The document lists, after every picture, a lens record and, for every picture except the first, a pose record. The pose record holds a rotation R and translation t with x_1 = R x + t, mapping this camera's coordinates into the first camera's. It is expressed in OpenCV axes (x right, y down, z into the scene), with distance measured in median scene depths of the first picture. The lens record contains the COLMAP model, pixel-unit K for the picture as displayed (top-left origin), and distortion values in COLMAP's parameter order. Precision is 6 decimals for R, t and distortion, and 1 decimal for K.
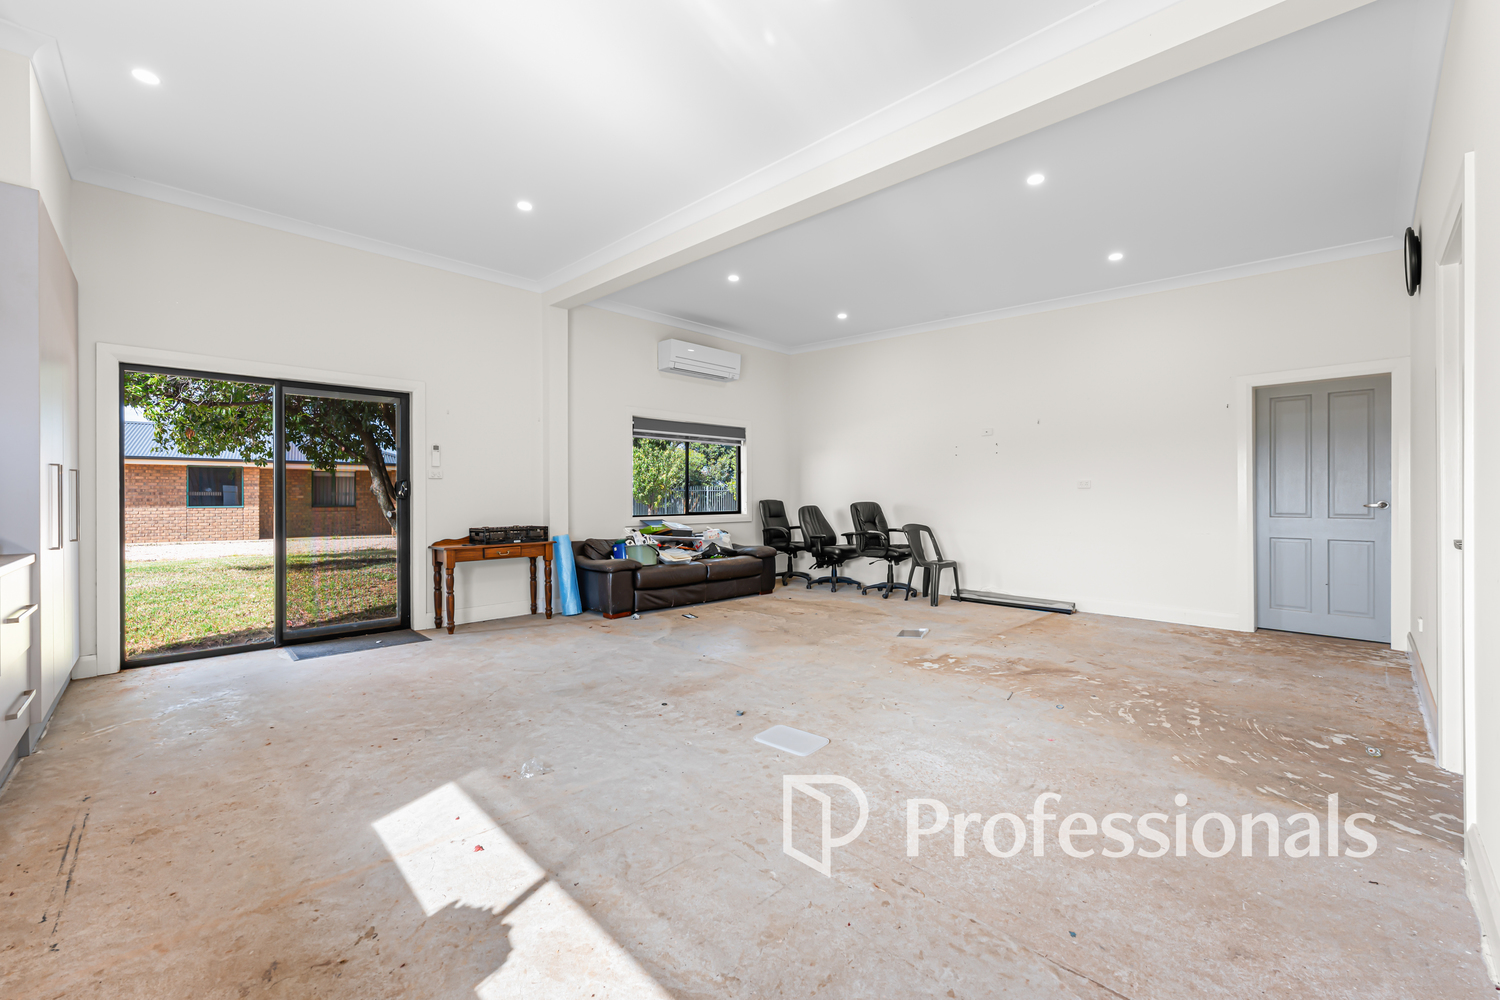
lens RADIAL K [[600.5, 0, 751.3], [0, 600.5, 499.4], [0, 0, 1]] dist [-0.009299, -0.000328]
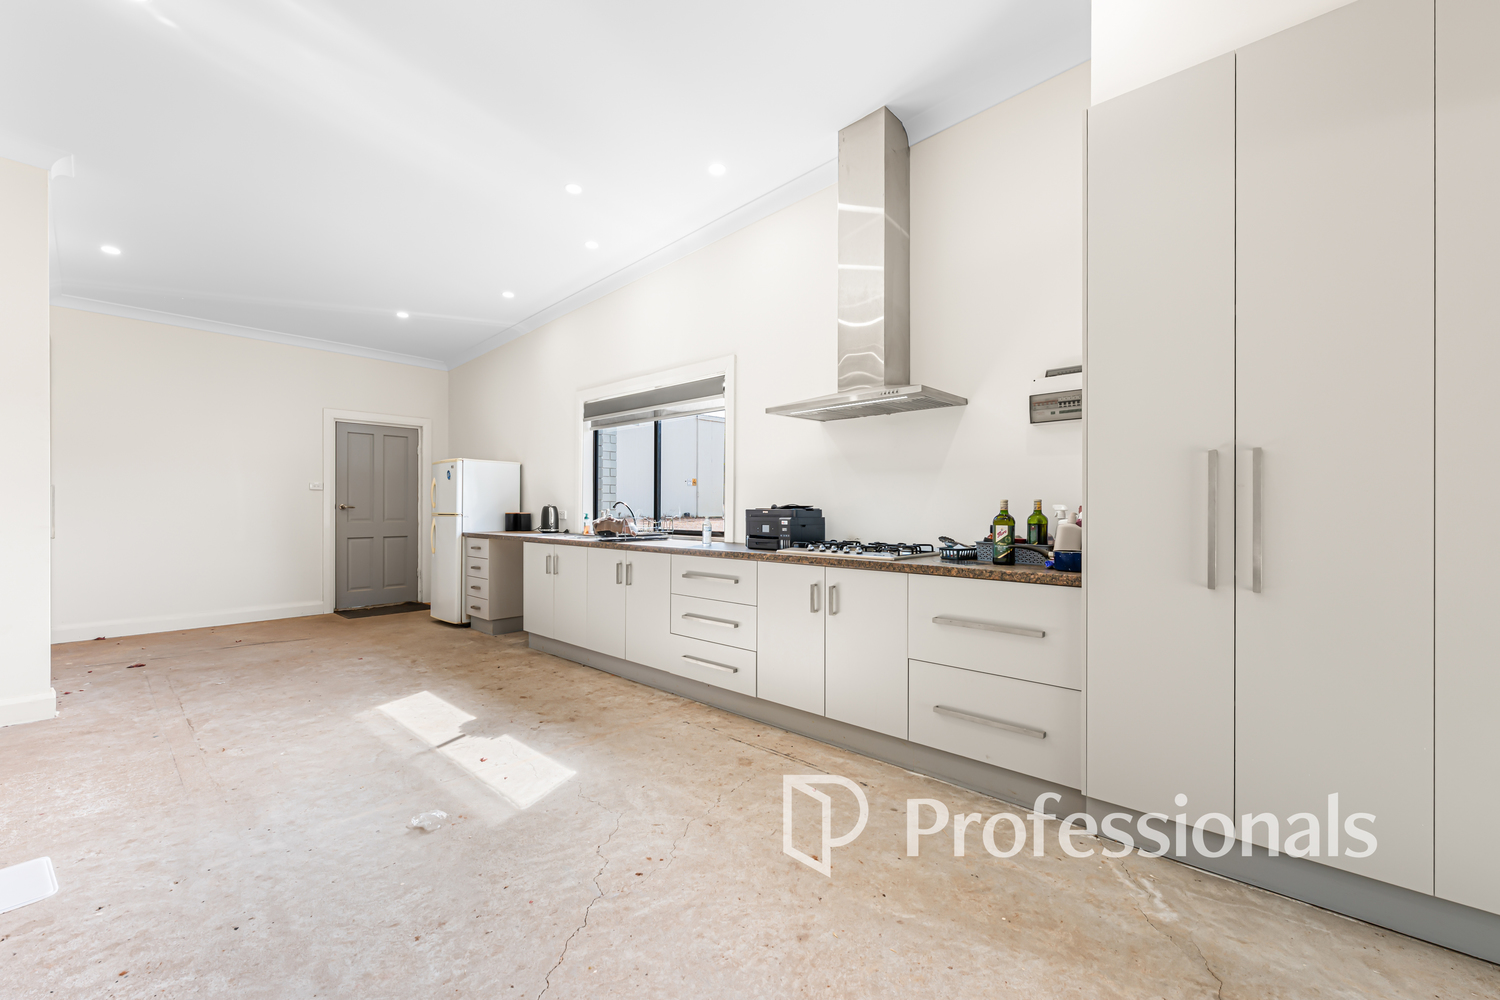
lens RADIAL K [[600.5, 0, 748.9], [0, 600.5, 505.7], [0, 0, 1]] dist [-0.009299, -0.000328]
pose [[-0.998163, -0.002529, -0.060526, -0.864427], [-0.002417, 0.999995, -0.001926, 0.000208], [0.060530, -0.001776, -0.998165, 2.125546]]
